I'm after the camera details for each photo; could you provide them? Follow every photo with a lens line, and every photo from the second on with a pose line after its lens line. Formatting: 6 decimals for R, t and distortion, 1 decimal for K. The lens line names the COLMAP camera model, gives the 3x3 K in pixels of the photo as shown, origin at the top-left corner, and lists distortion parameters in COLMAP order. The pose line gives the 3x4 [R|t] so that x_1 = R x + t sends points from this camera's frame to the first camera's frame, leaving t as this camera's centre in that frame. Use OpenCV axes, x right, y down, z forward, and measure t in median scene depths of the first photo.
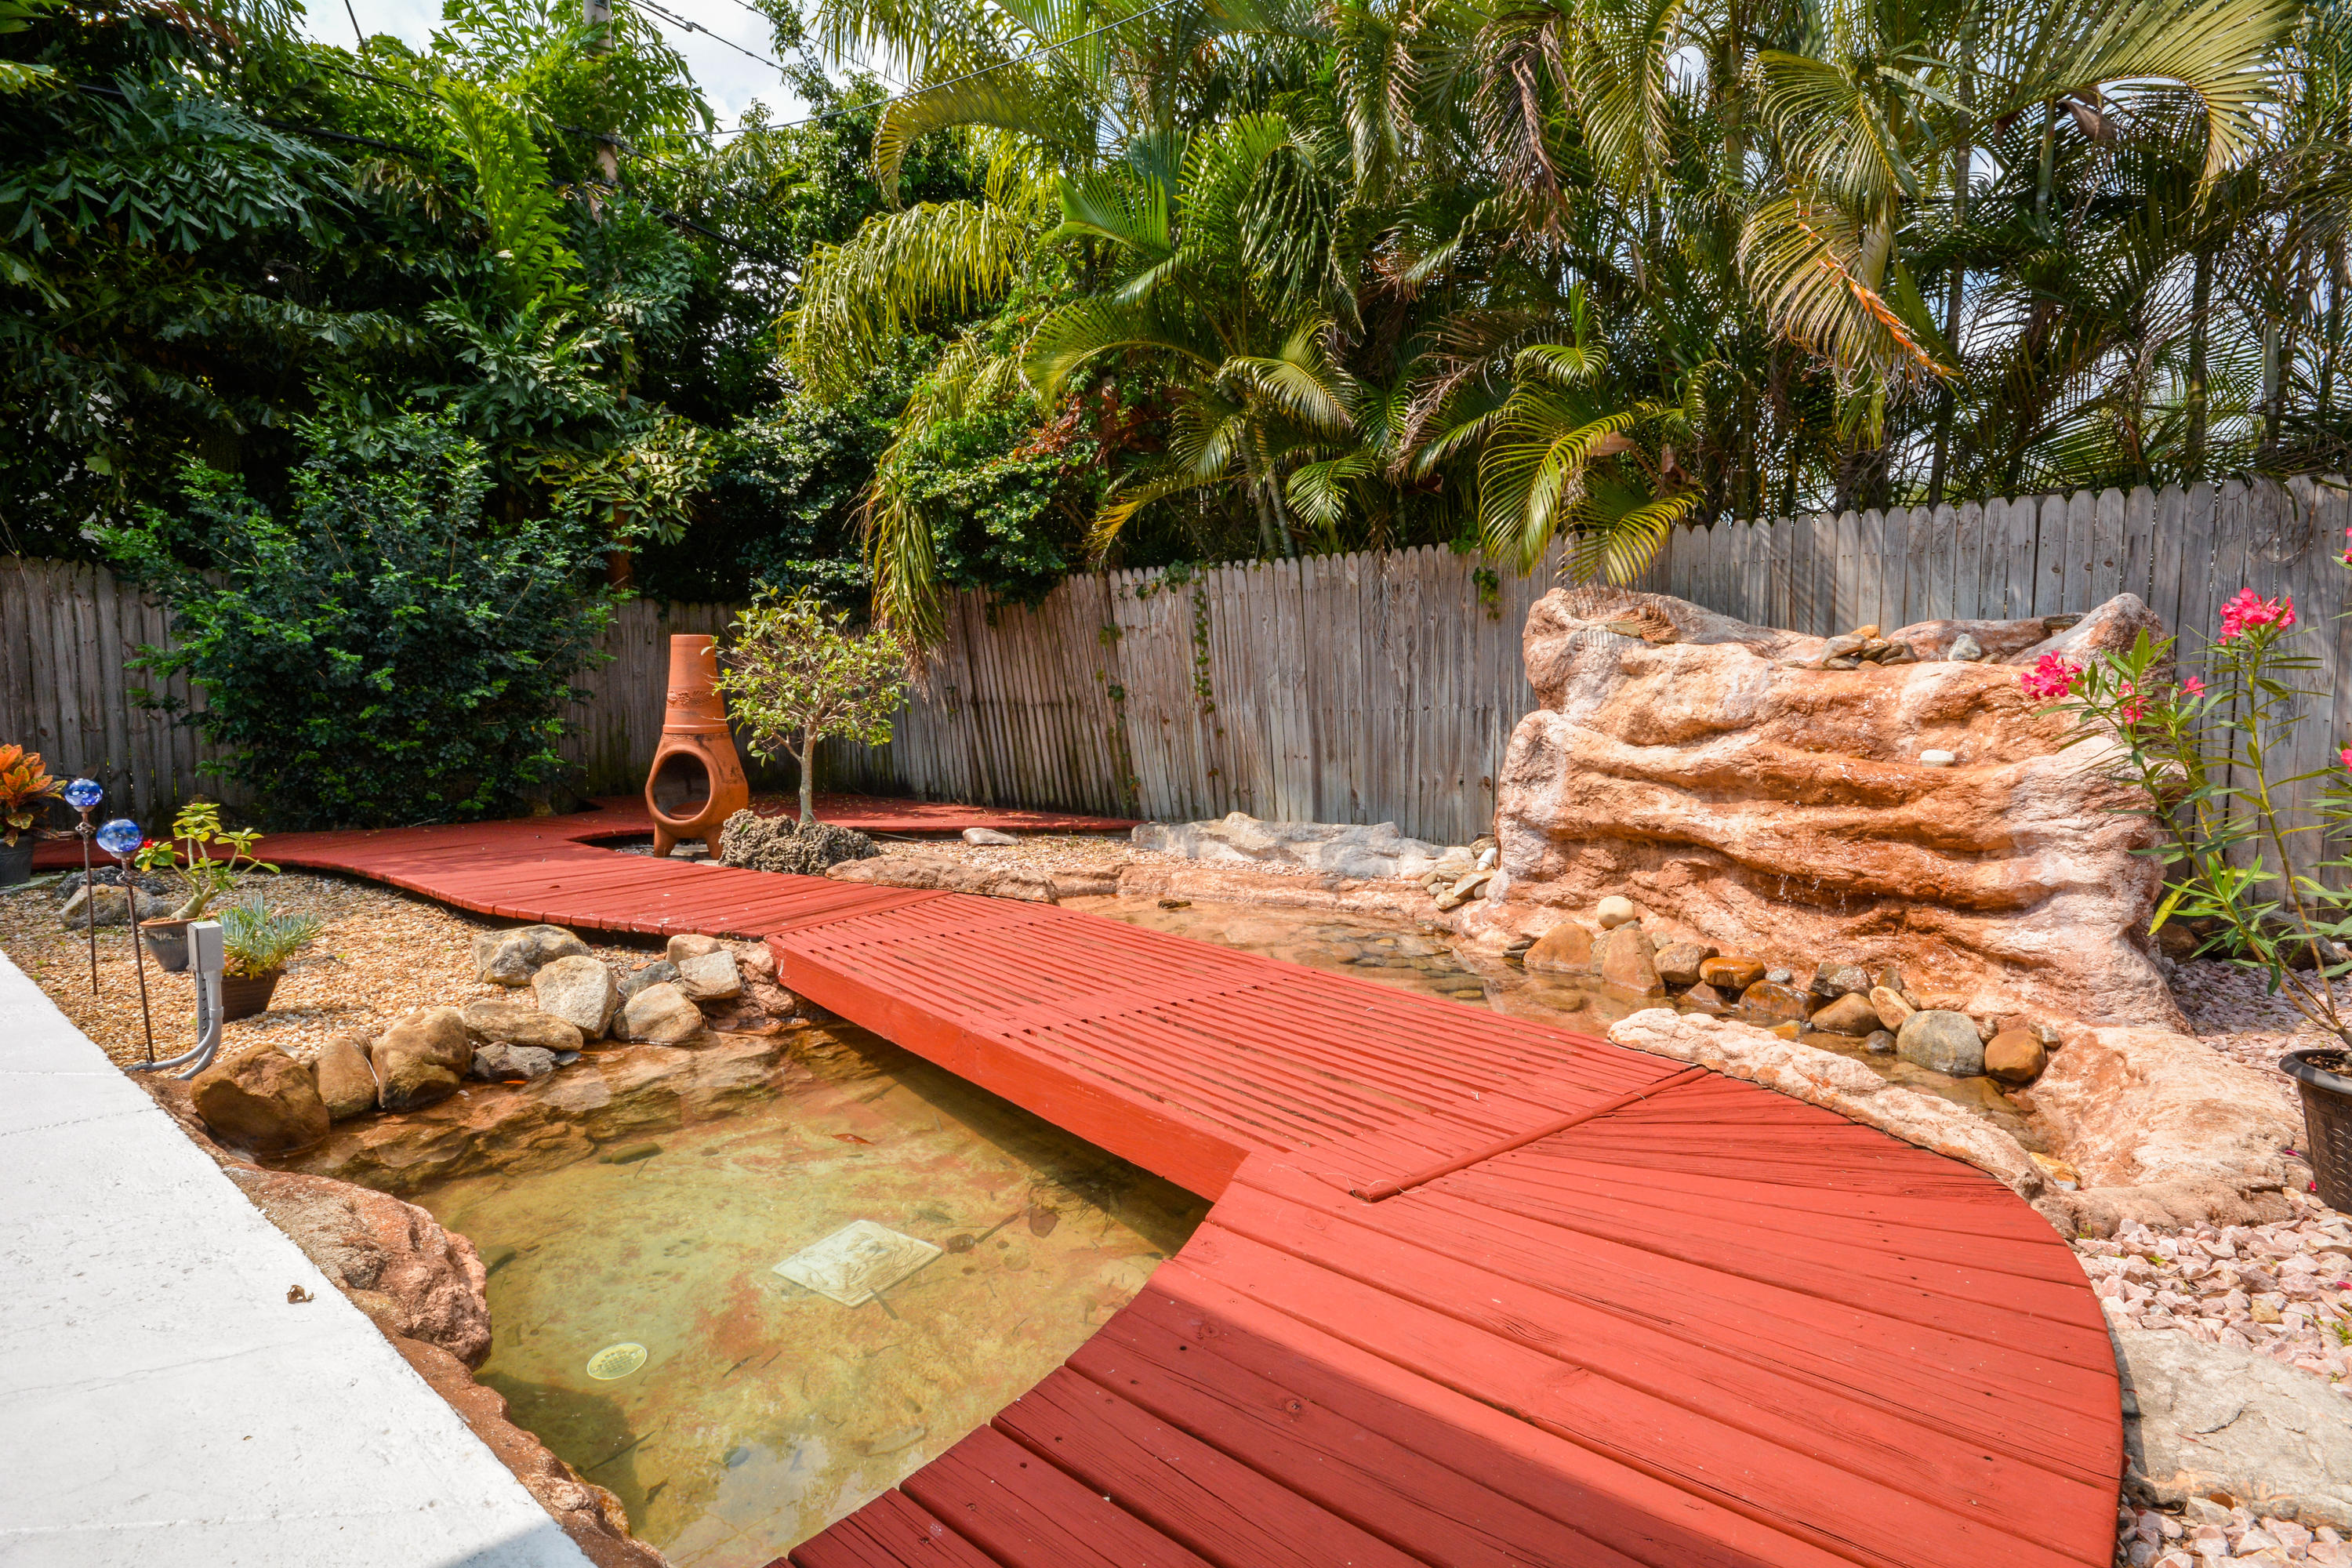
lens RADIAL K [[1258.0, 0, 1162.2], [0, 1258.0, 792.7], [0, 0, 1]] dist [0.009657, 0.002765]
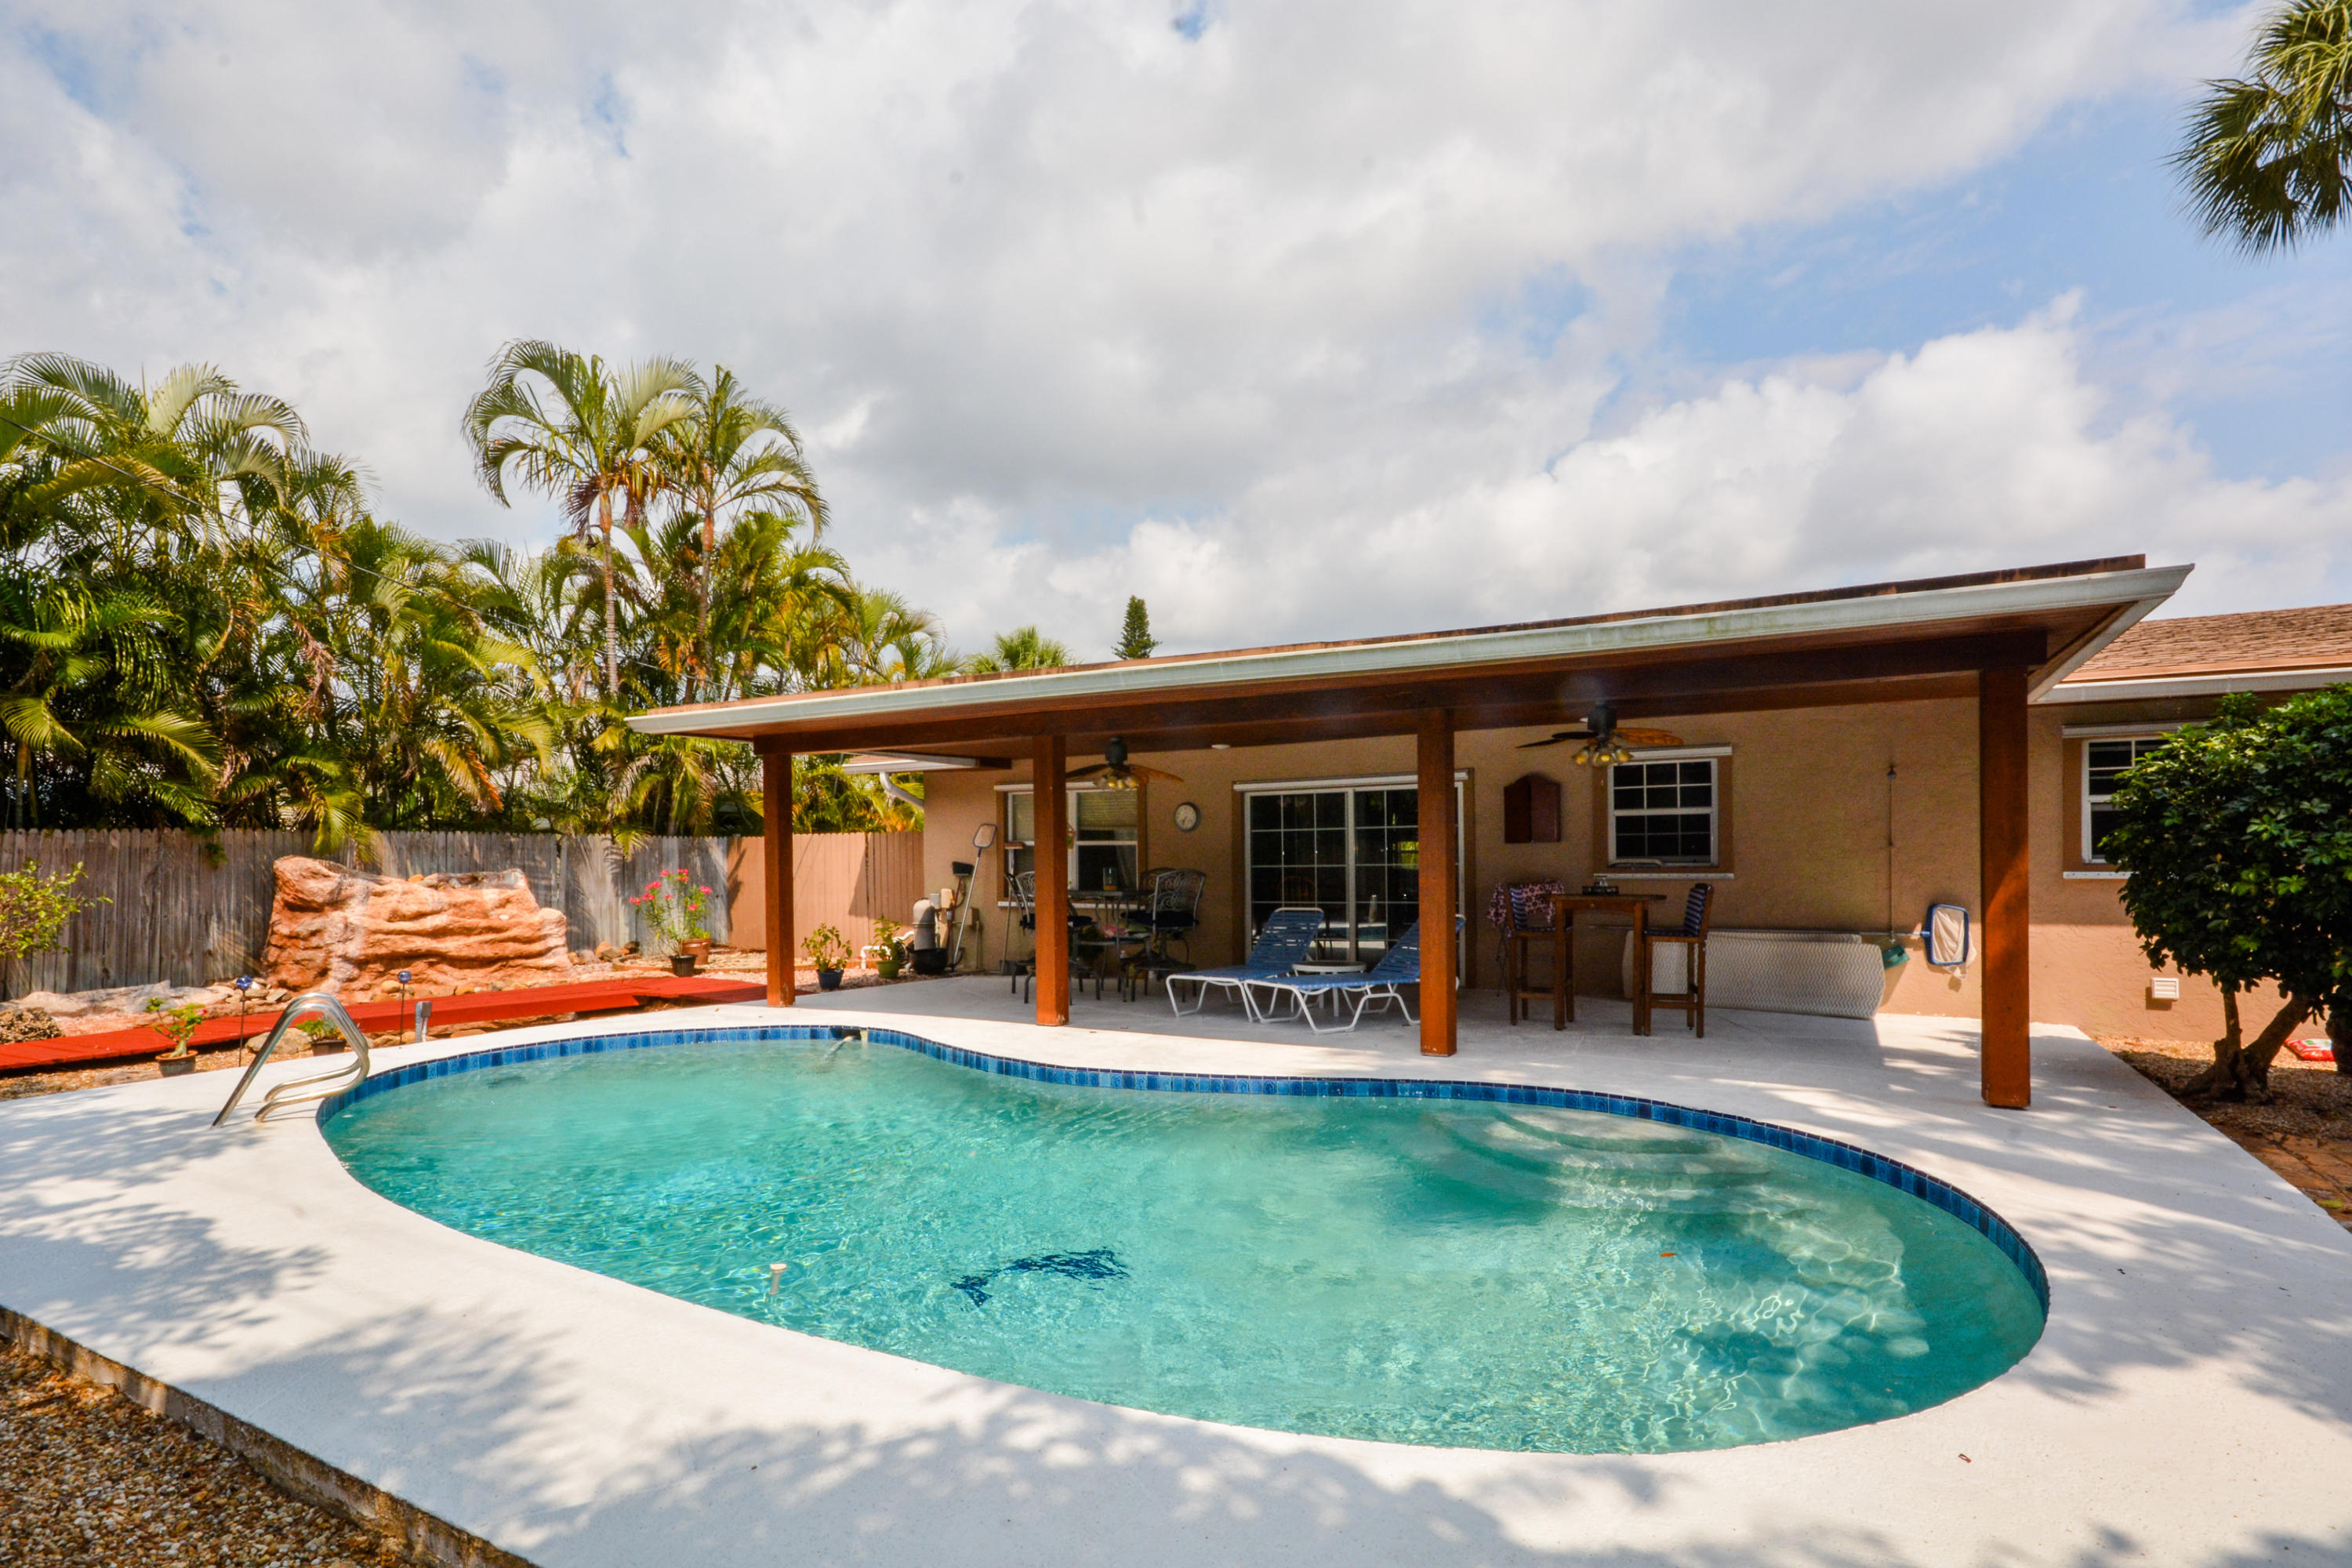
lens RADIAL K [[1150.3, 0, 1171.2], [0, 1150.3, 859.4], [0, 0, 1]] dist [0.002407, 0.000886]
pose [[-0.219700, -0.009926, 0.975517, -2.245750], [0.085049, 0.995946, 0.029288, -0.096546], [-0.971853, 0.089401, -0.217965, -0.072862]]
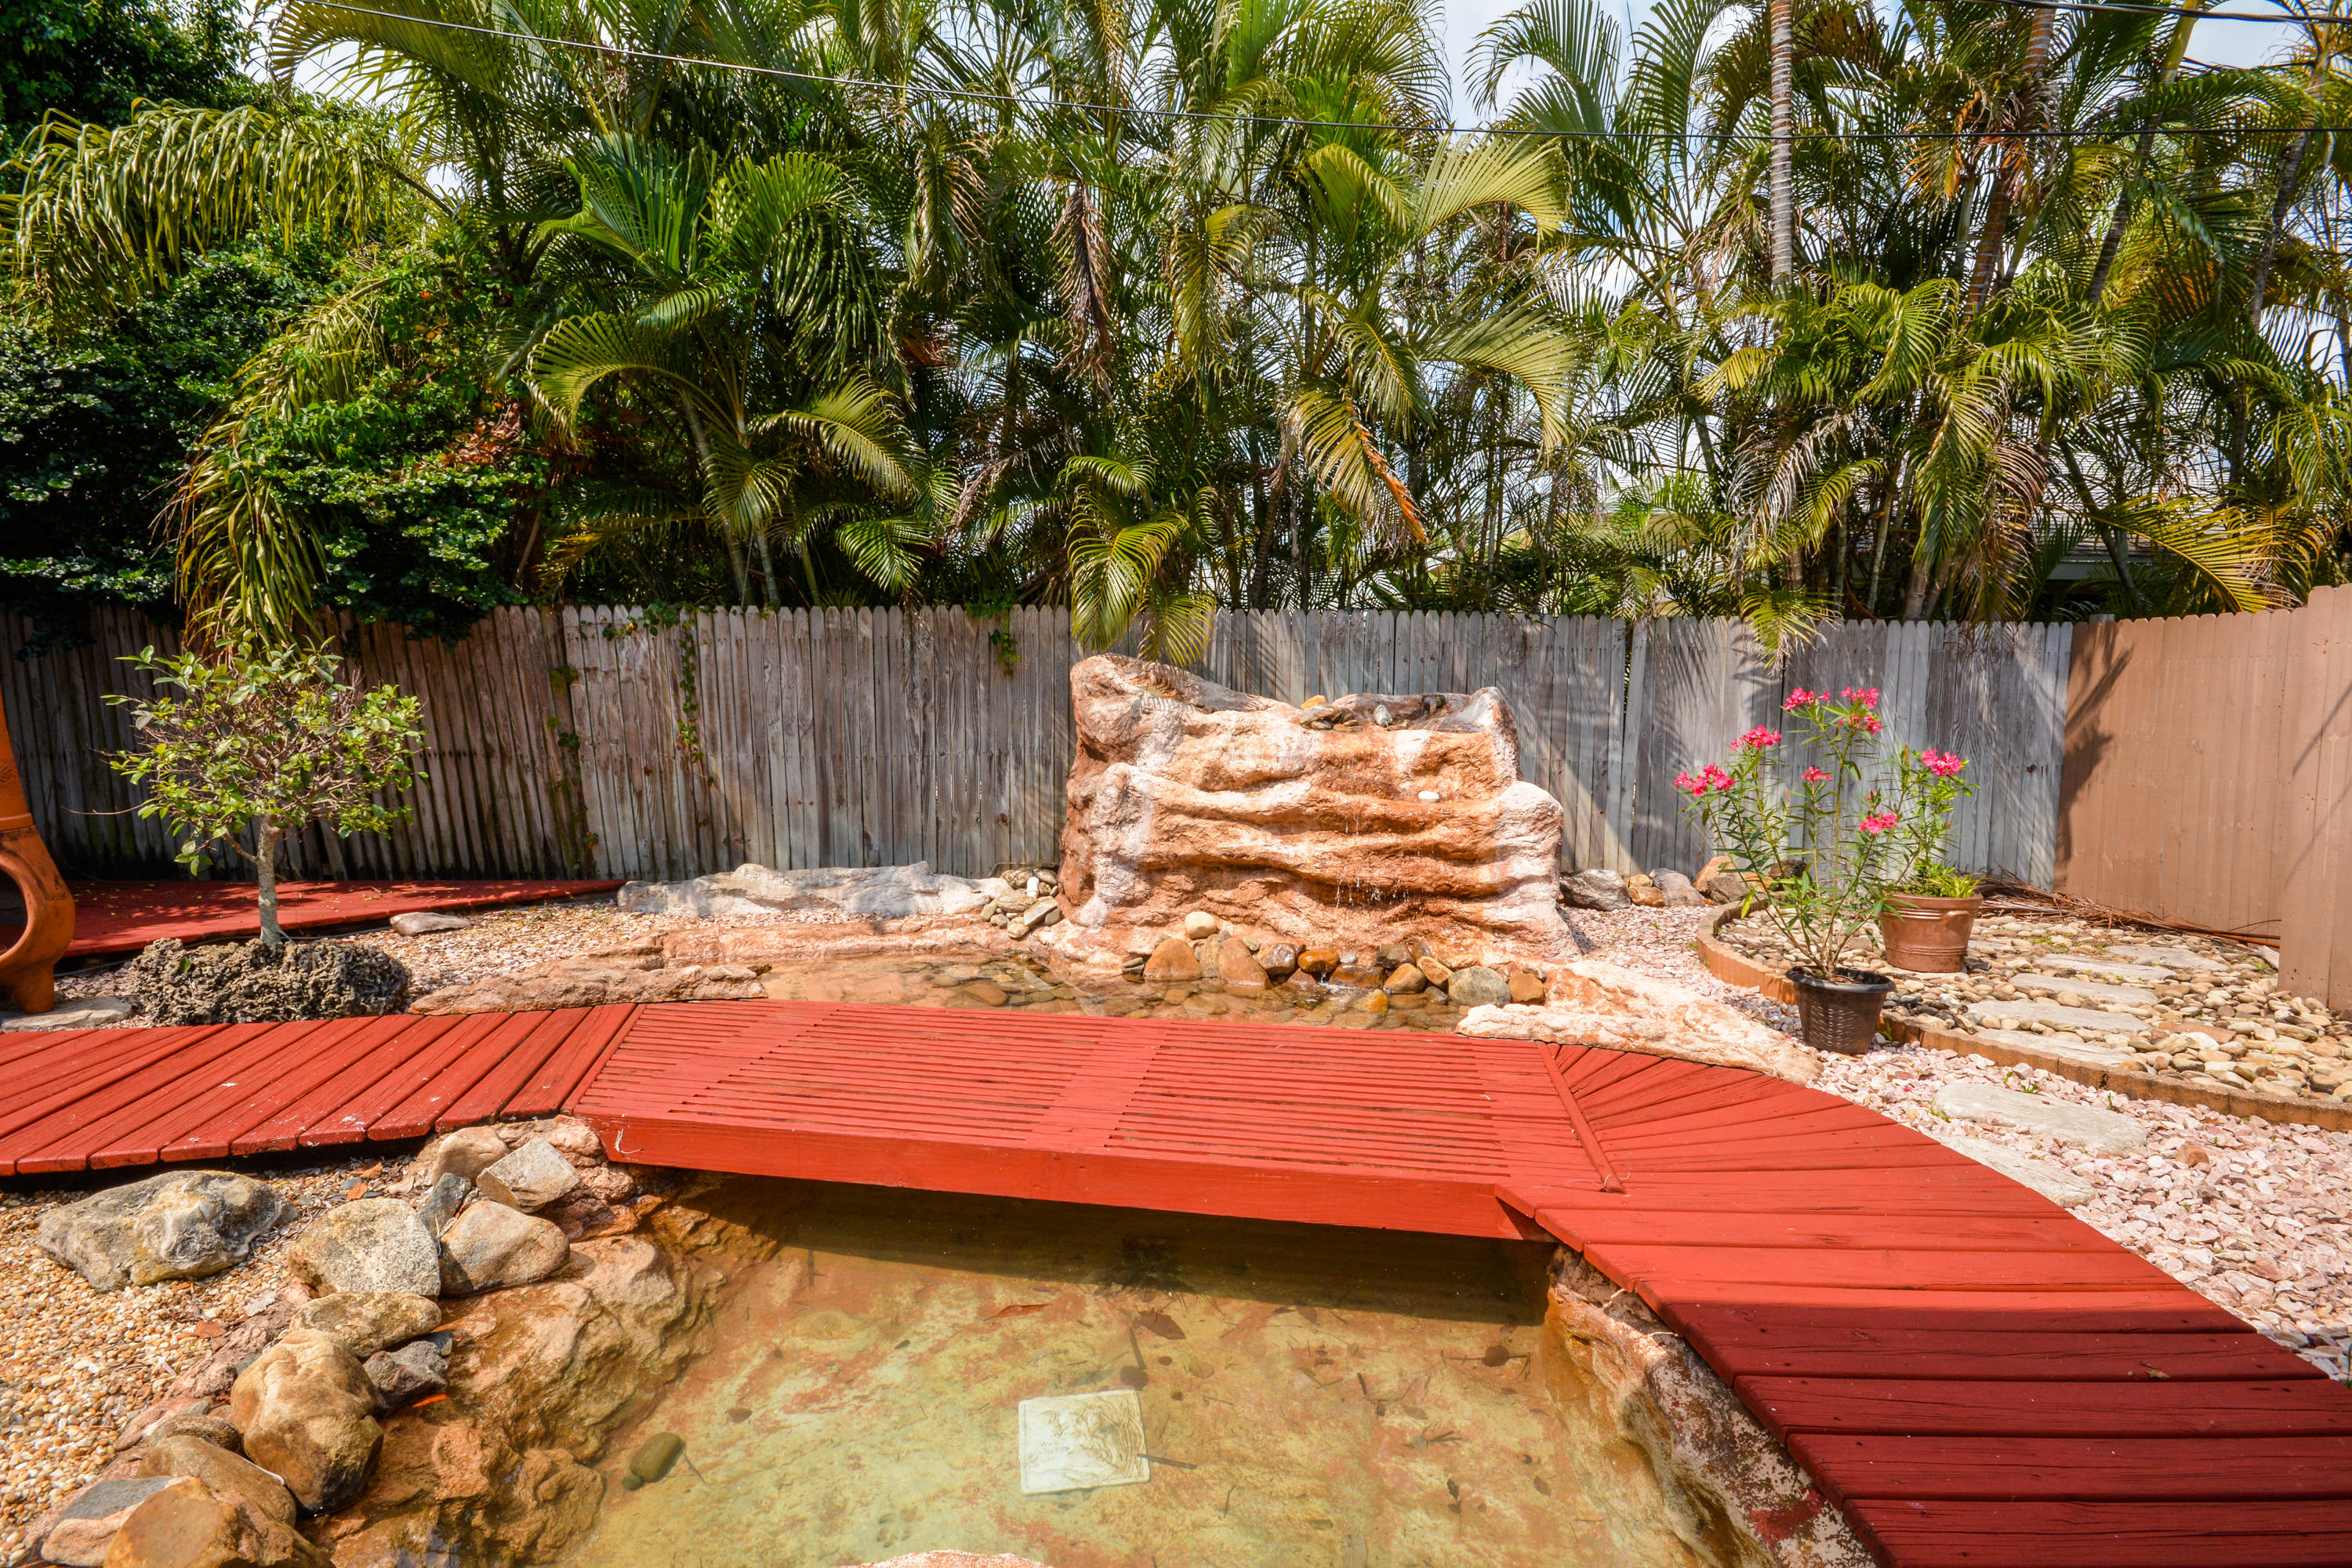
lens RADIAL K [[1150.3, 0, 1188.1], [0, 1150.3, 795.7], [0, 0, 1]] dist [0.002407, 0.000886]
pose [[0.733249, -0.059757, 0.677330, -0.406012], [0.049564, 0.998178, 0.034408, -0.071277], [-0.678152, 0.008341, 0.734874, 0.156334]]
